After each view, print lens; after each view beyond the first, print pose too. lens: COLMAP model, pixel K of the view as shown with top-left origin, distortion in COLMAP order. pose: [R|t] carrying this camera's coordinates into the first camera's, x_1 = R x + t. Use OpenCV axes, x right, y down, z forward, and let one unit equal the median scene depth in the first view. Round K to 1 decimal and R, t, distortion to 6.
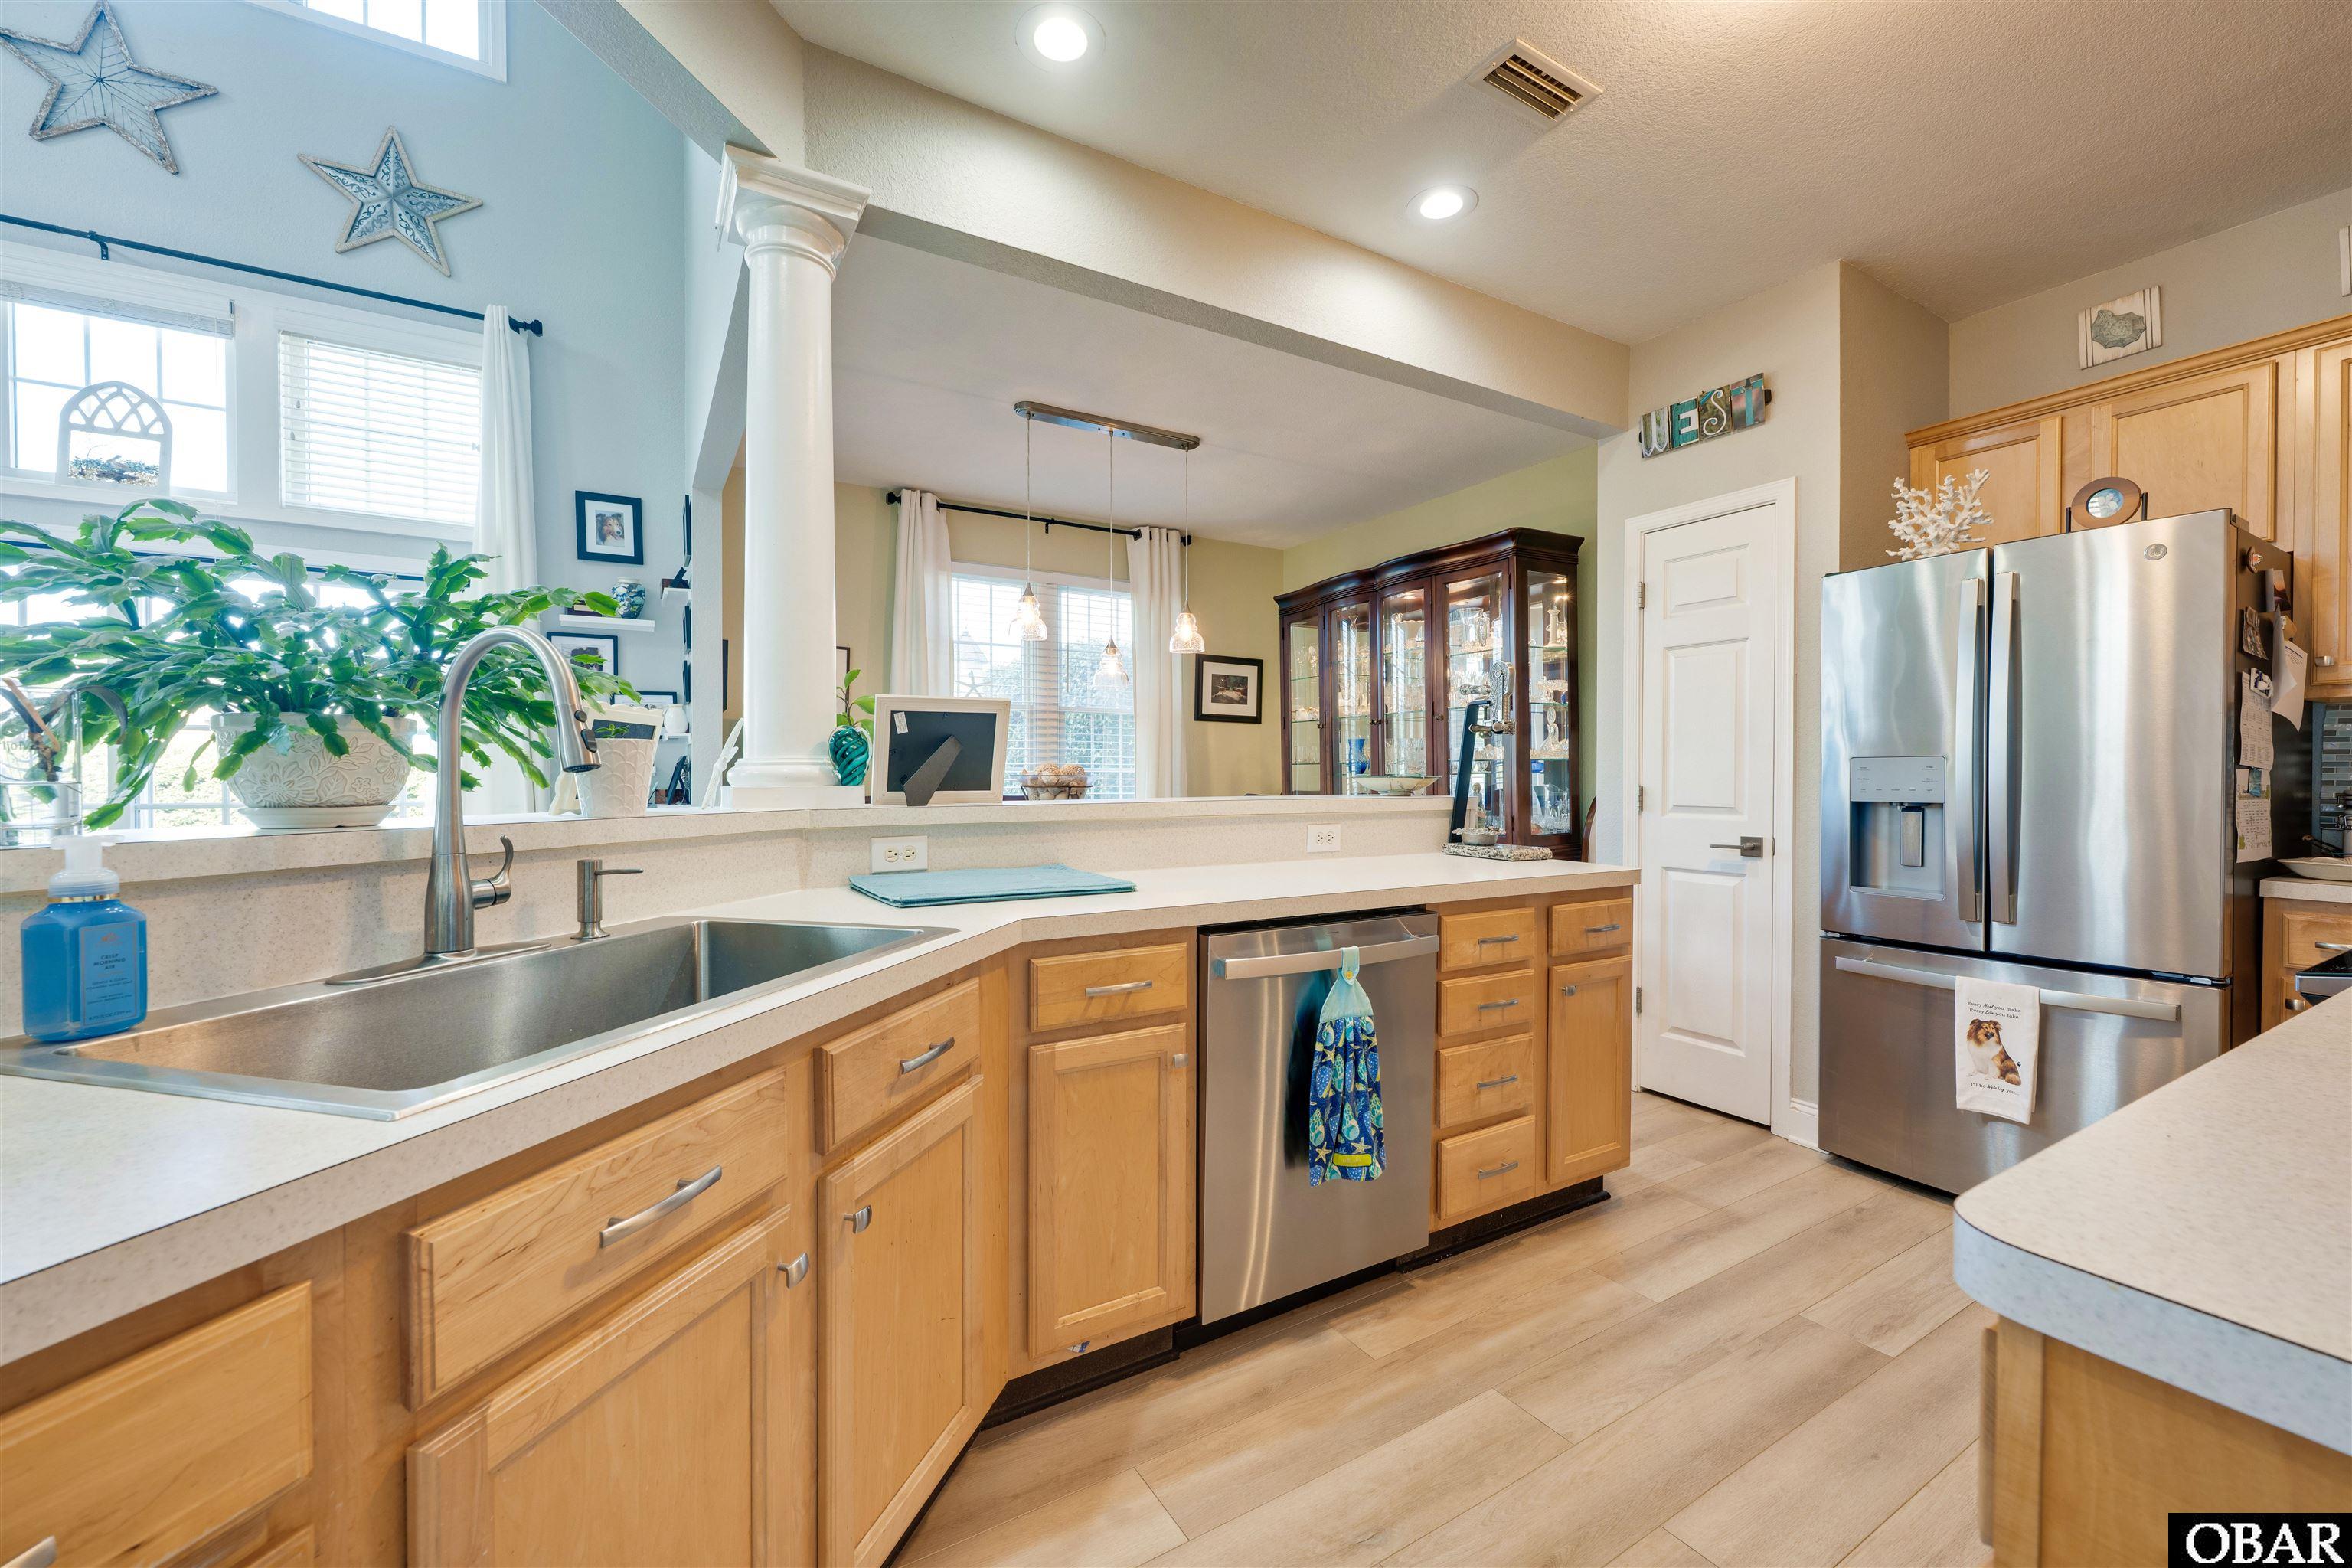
lens RADIAL K [[931.9, 0, 1188.9], [0, 931.9, 780.8], [0, 0, 1]] dist [0.002744, 0.000092]
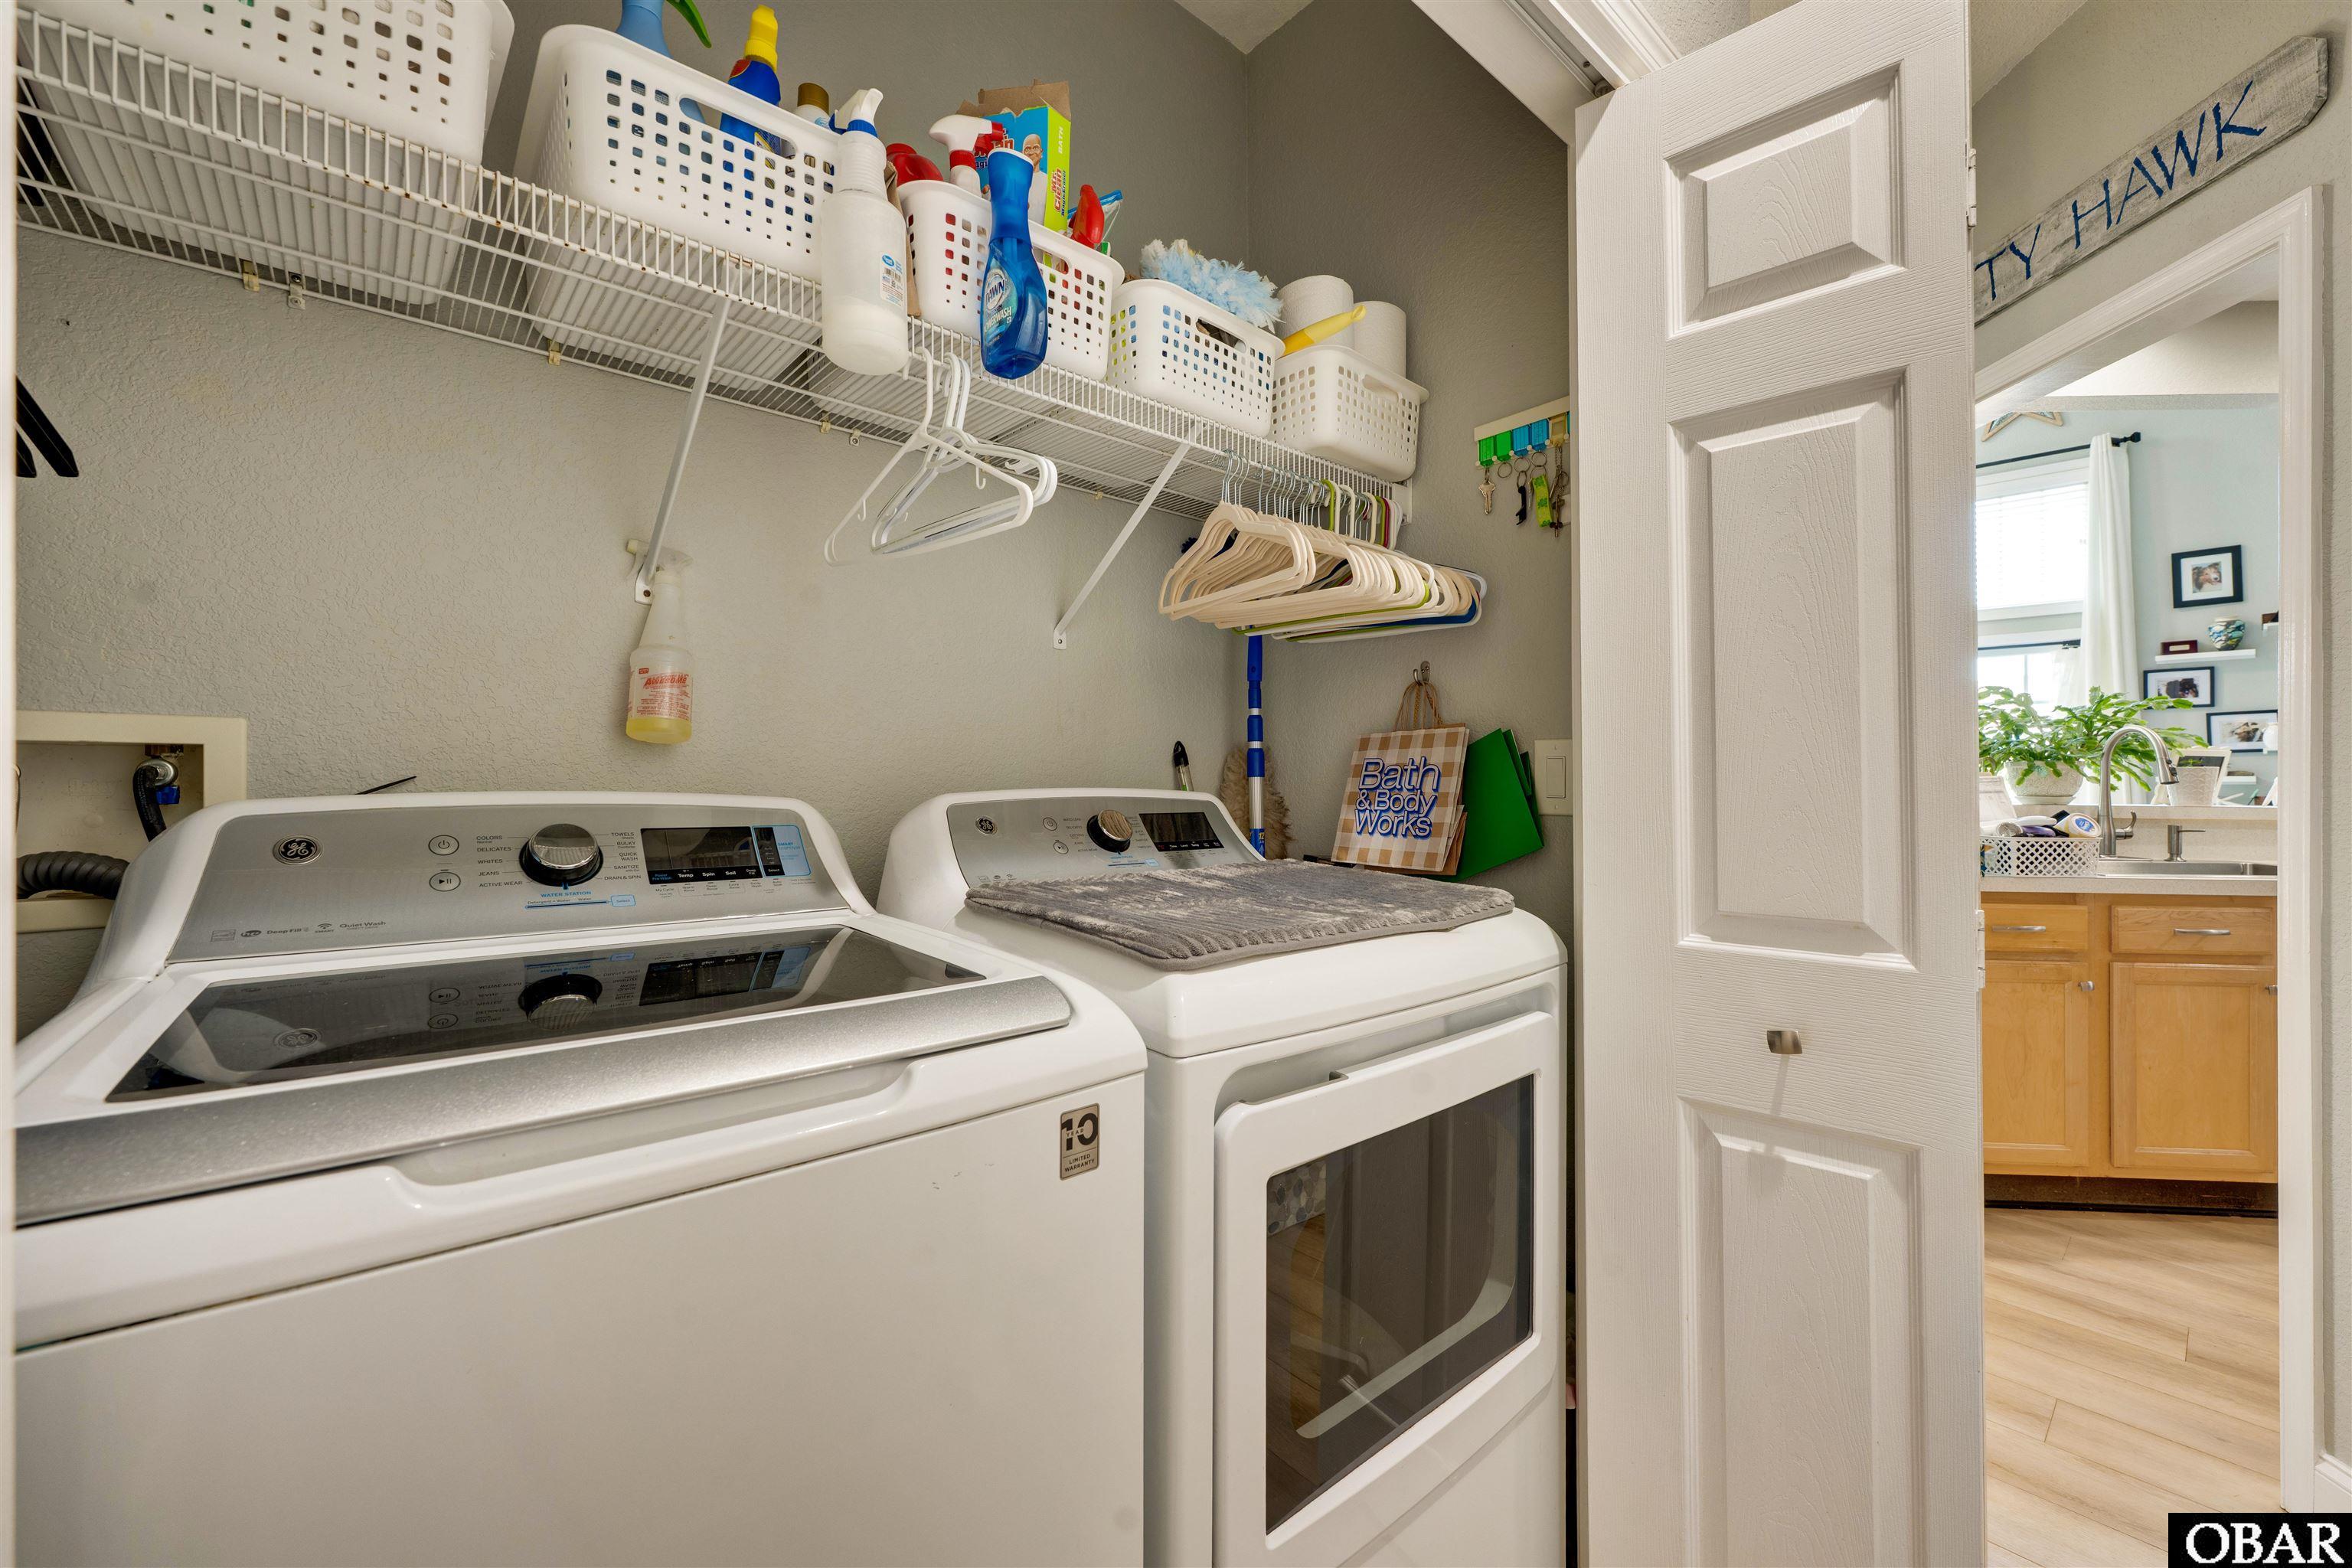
lens RADIAL K [[931.9, 0, 1186.9], [0, 931.9, 773.3], [0, 0, 1]] dist [0.002744, 0.000092]
pose [[0.174745, -0.005540, -0.984598, 0.943344], [-0.009339, 0.999930, -0.007283, 0.002917], [0.984569, 0.010468, 0.174681, -1.411259]]
